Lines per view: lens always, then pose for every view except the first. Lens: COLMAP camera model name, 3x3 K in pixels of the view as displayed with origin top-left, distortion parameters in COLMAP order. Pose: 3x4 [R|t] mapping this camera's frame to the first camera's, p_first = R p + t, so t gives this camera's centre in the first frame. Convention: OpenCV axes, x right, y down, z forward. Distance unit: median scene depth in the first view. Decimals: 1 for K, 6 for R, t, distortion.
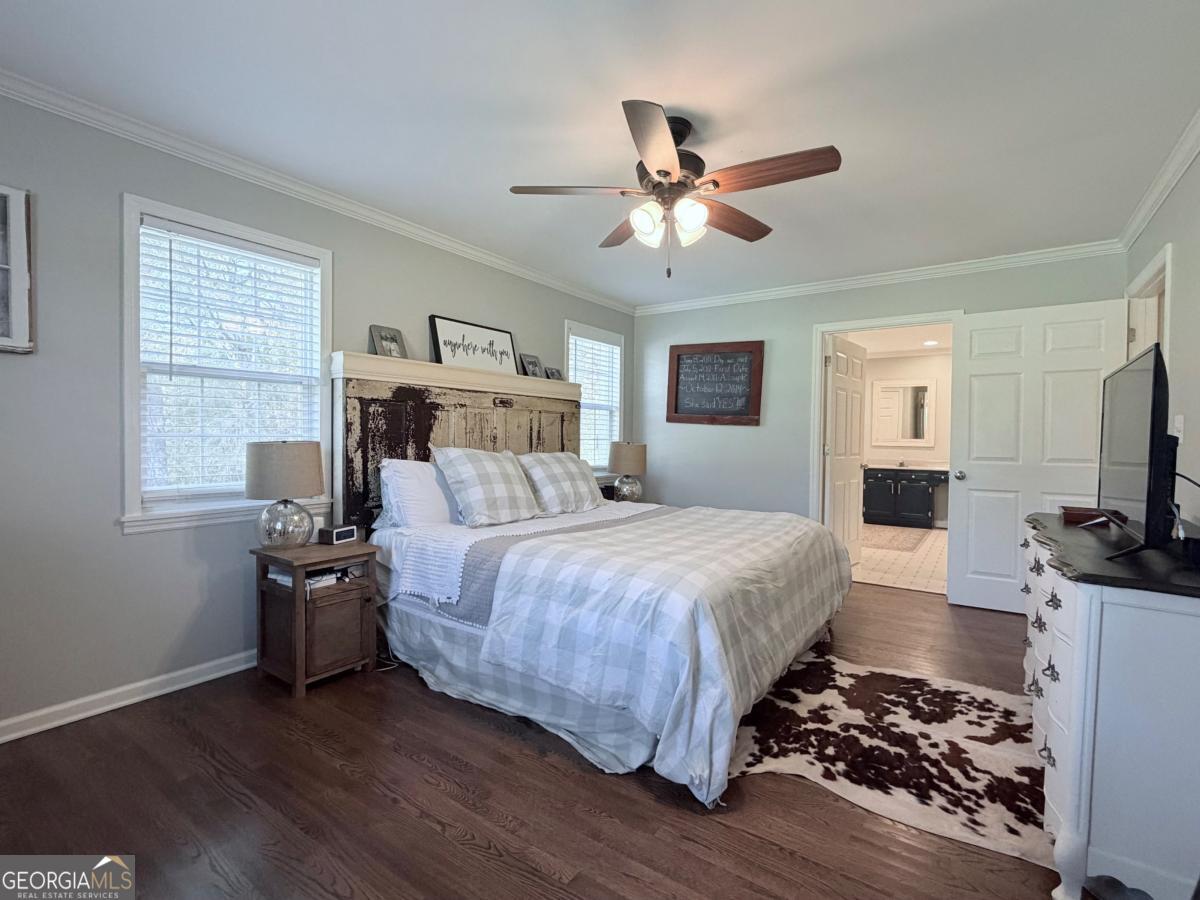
lens RADIAL K [[560.7, 0, 602.8], [0, 560.7, 452.8], [0, 0, 1]] dist [-0.001596, -0.000442]
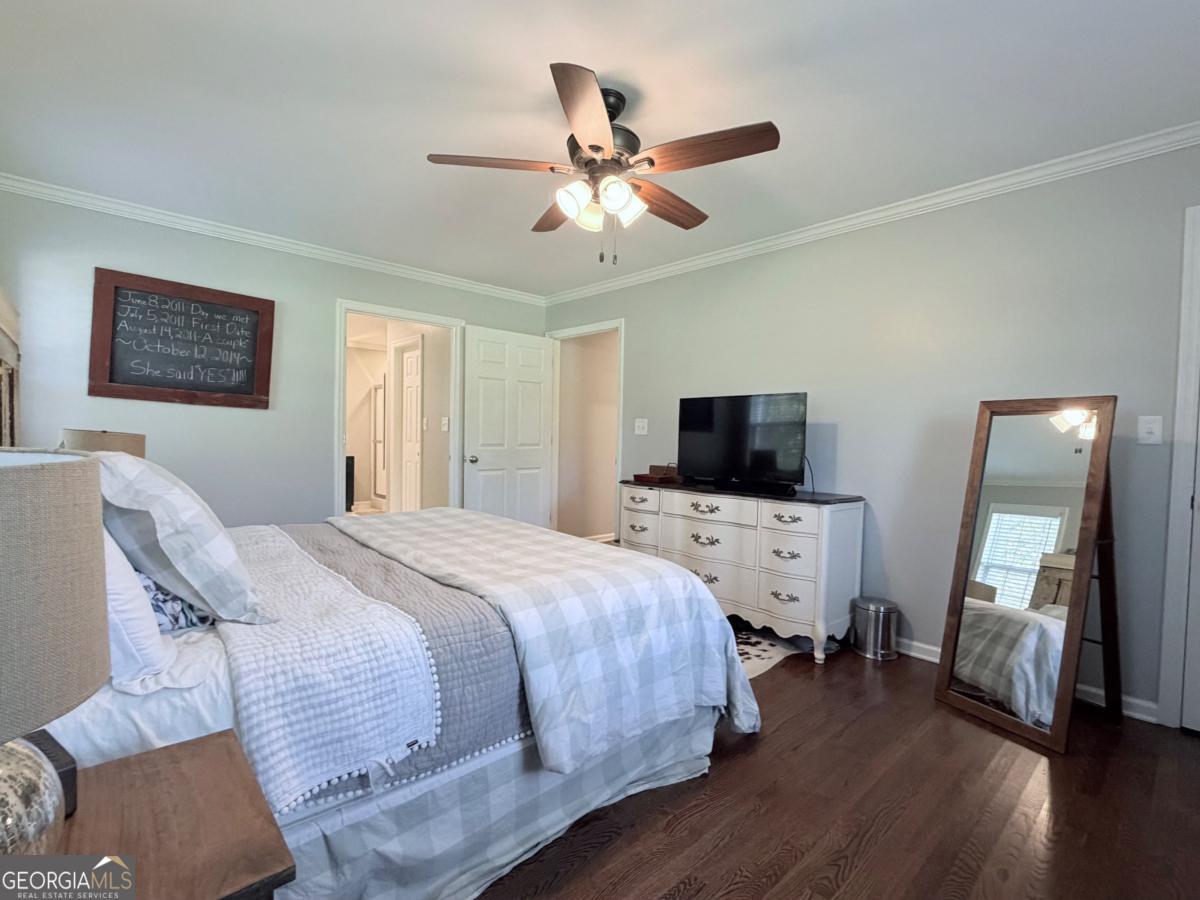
lens RADIAL K [[560.7, 0, 601.8], [0, 560.7, 448.9], [0, 0, 1]] dist [-0.001596, -0.000442]
pose [[0.212798, -0.032193, 0.976566, -0.486286], [0.007226, 0.999482, 0.031374, -0.017916], [-0.977069, 0.000380, 0.212920, 0.478840]]
